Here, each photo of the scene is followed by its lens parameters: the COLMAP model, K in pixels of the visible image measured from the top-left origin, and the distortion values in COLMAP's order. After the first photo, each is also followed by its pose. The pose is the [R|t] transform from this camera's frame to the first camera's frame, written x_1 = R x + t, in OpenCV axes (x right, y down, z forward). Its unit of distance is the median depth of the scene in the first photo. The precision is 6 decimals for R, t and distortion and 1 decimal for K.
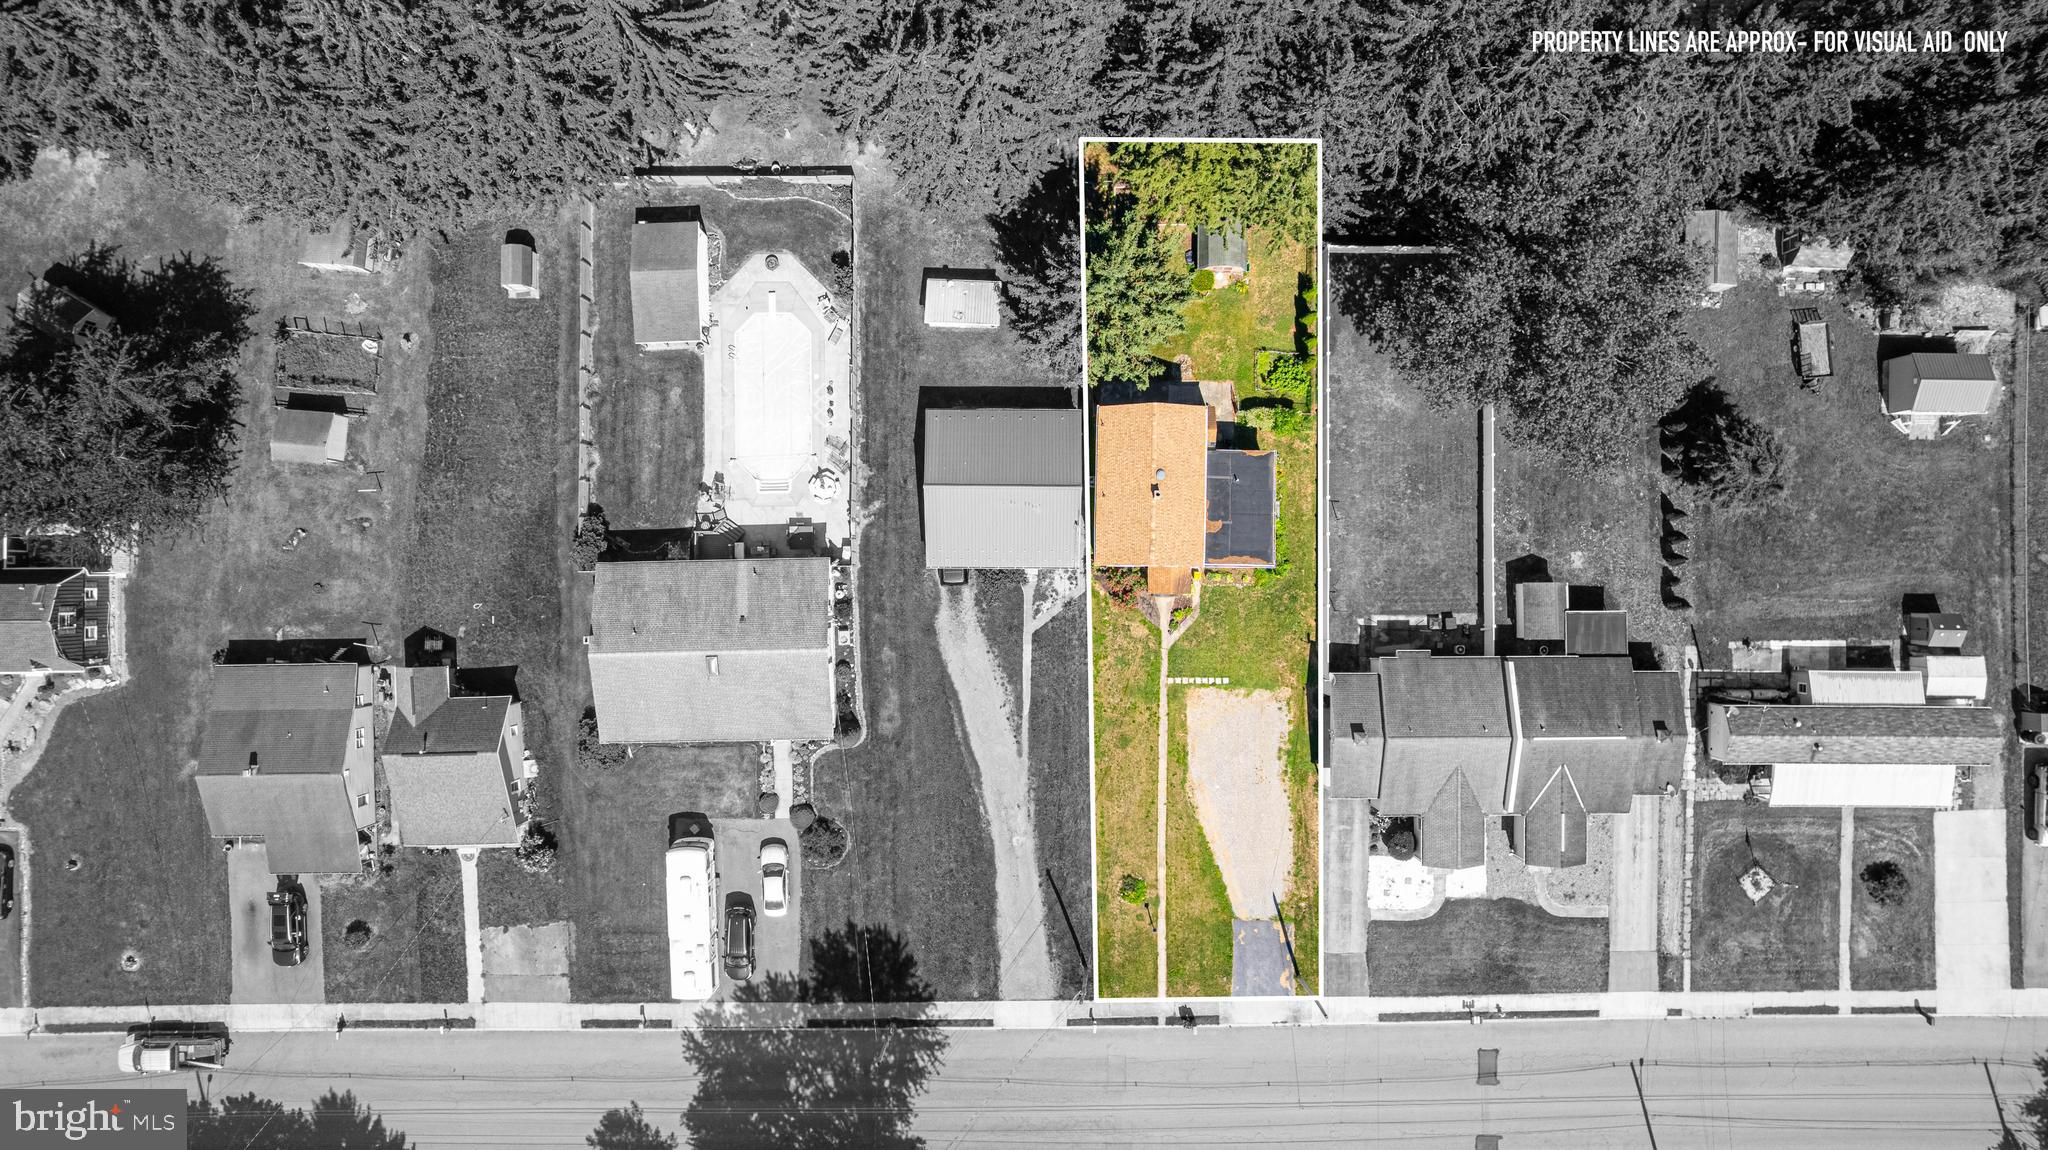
lens RADIAL K [[1304.6, 0, 1024.0], [0, 1304.6, 575.0], [0, 0, 1]] dist [-0.073429, 0.063533]
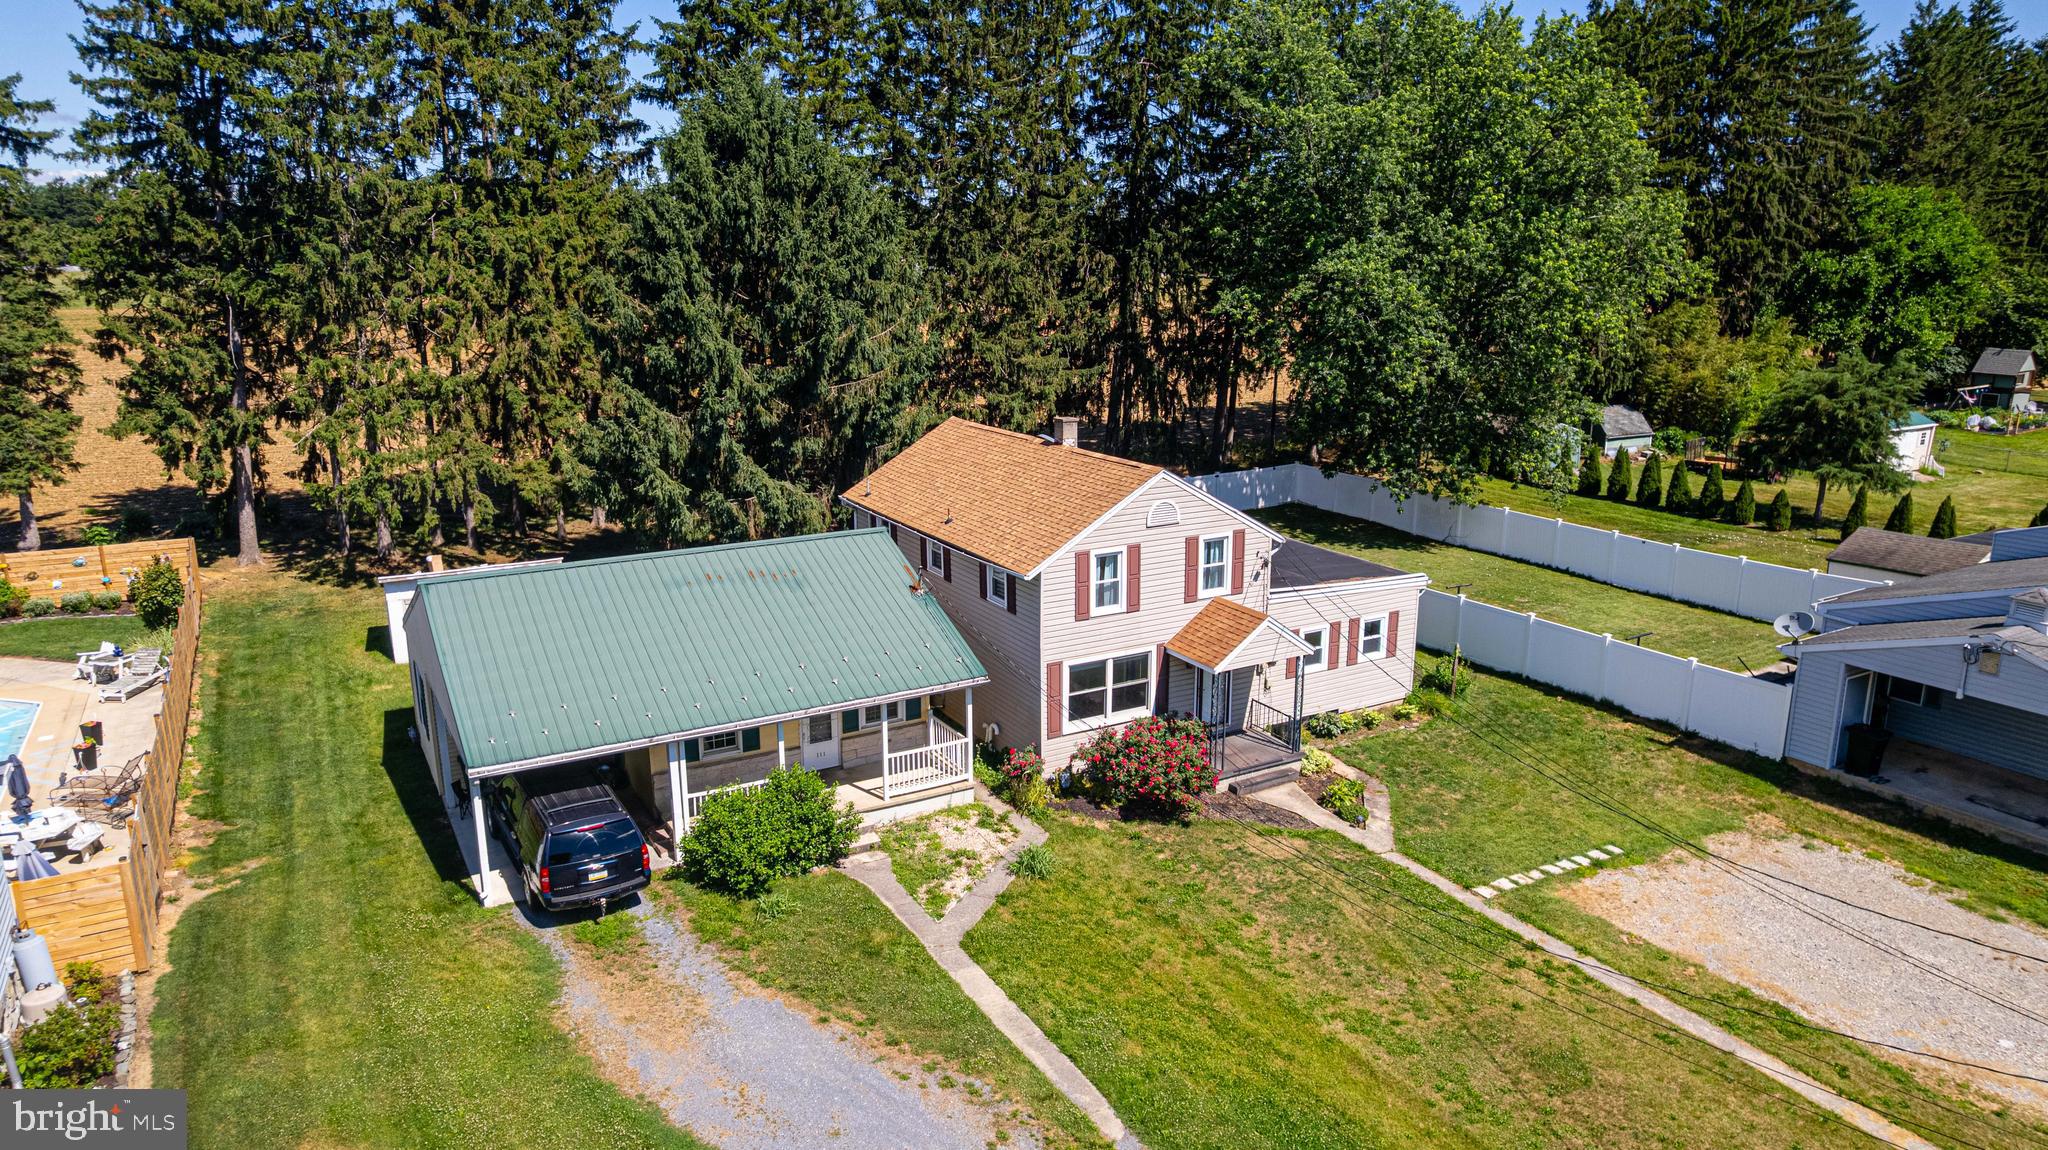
lens RADIAL K [[1304.6, 0, 1024.0], [0, 1304.6, 575.0], [0, 0, 1]] dist [-0.073429, 0.063533]
pose [[0.863398, -0.124792, 0.488847, -0.096296], [0.504515, 0.219284, -0.835092, 0.244841], [-0.002984, 0.967647, 0.252289, 0.869310]]
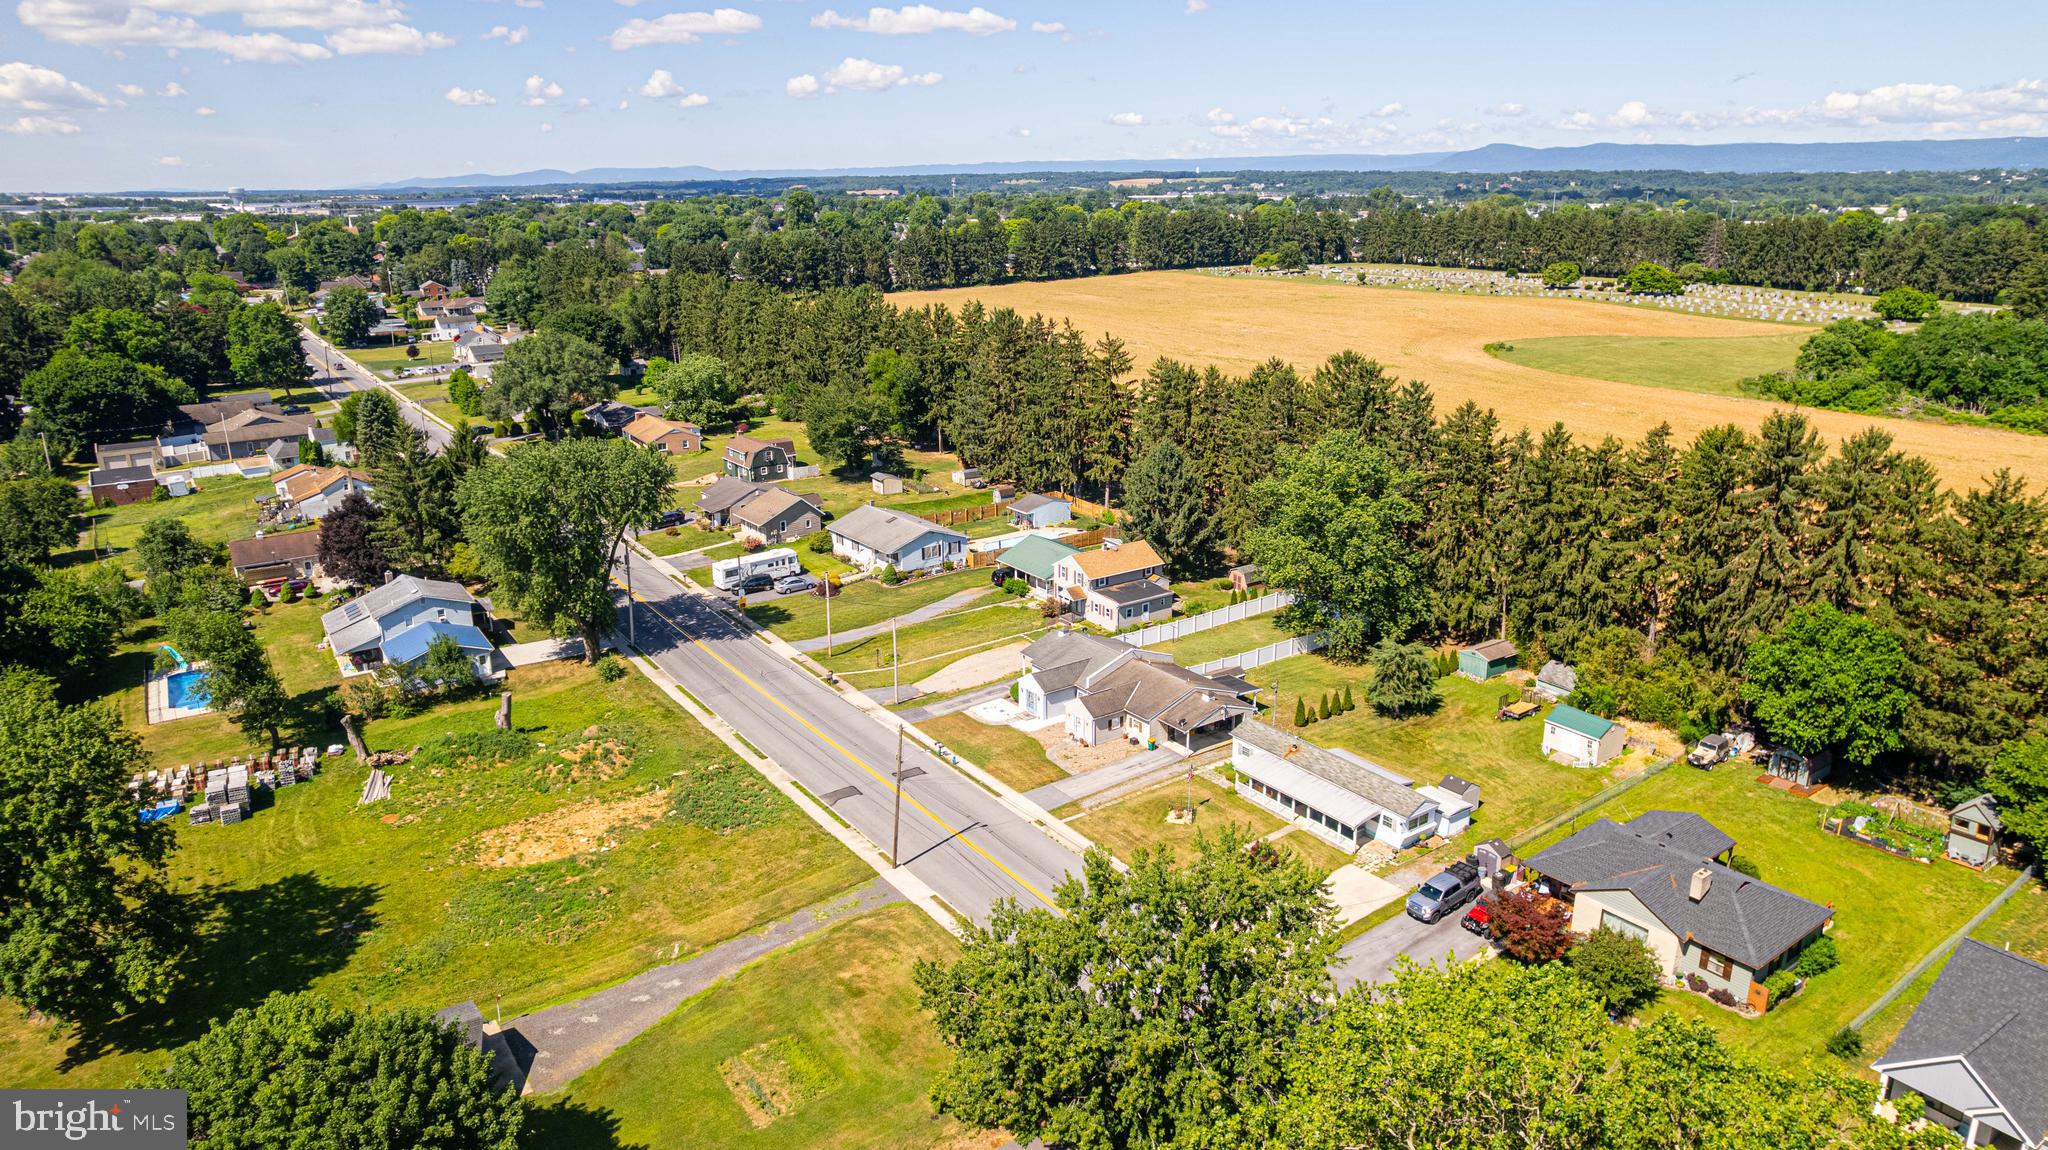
lens RADIAL K [[1304.6, 0, 1024.0], [0, 1304.6, 575.0], [0, 0, 1]] dist [-0.073429, 0.063533]
pose [[0.579379, 0.240504, -0.778767, 1.297428], [-0.814960, 0.185740, -0.548945, 0.913704], [0.012625, 0.952711, 0.303615, 0.465930]]
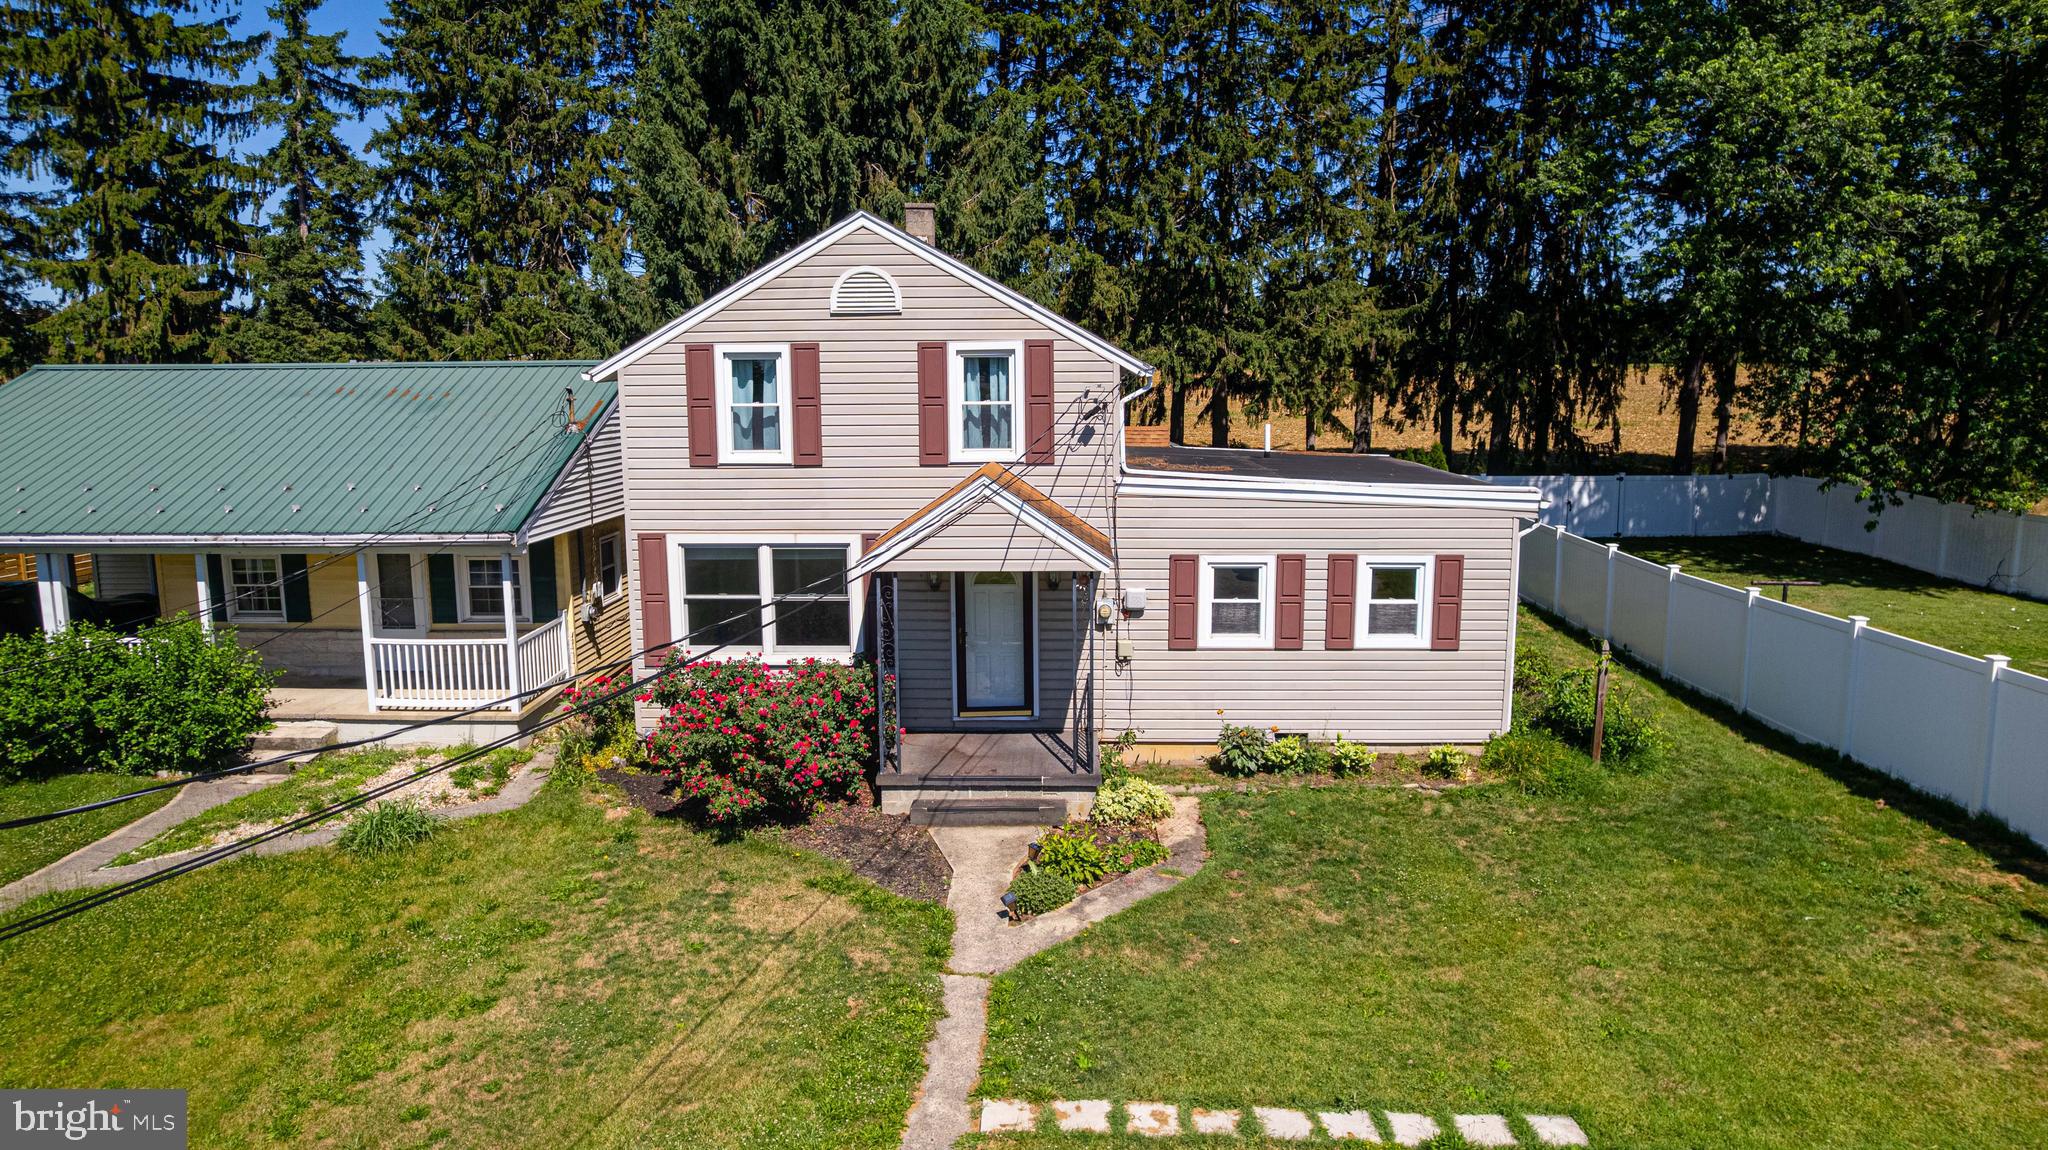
lens RADIAL K [[1304.6, 0, 1024.0], [0, 1304.6, 575.0], [0, 0, 1]] dist [-0.073429, 0.063533]
pose [[0.999820, -0.001244, -0.018939, 0.116077], [-0.018496, 0.160053, -0.986935, 0.173311], [0.004259, 0.987108, 0.160001, 0.945008]]
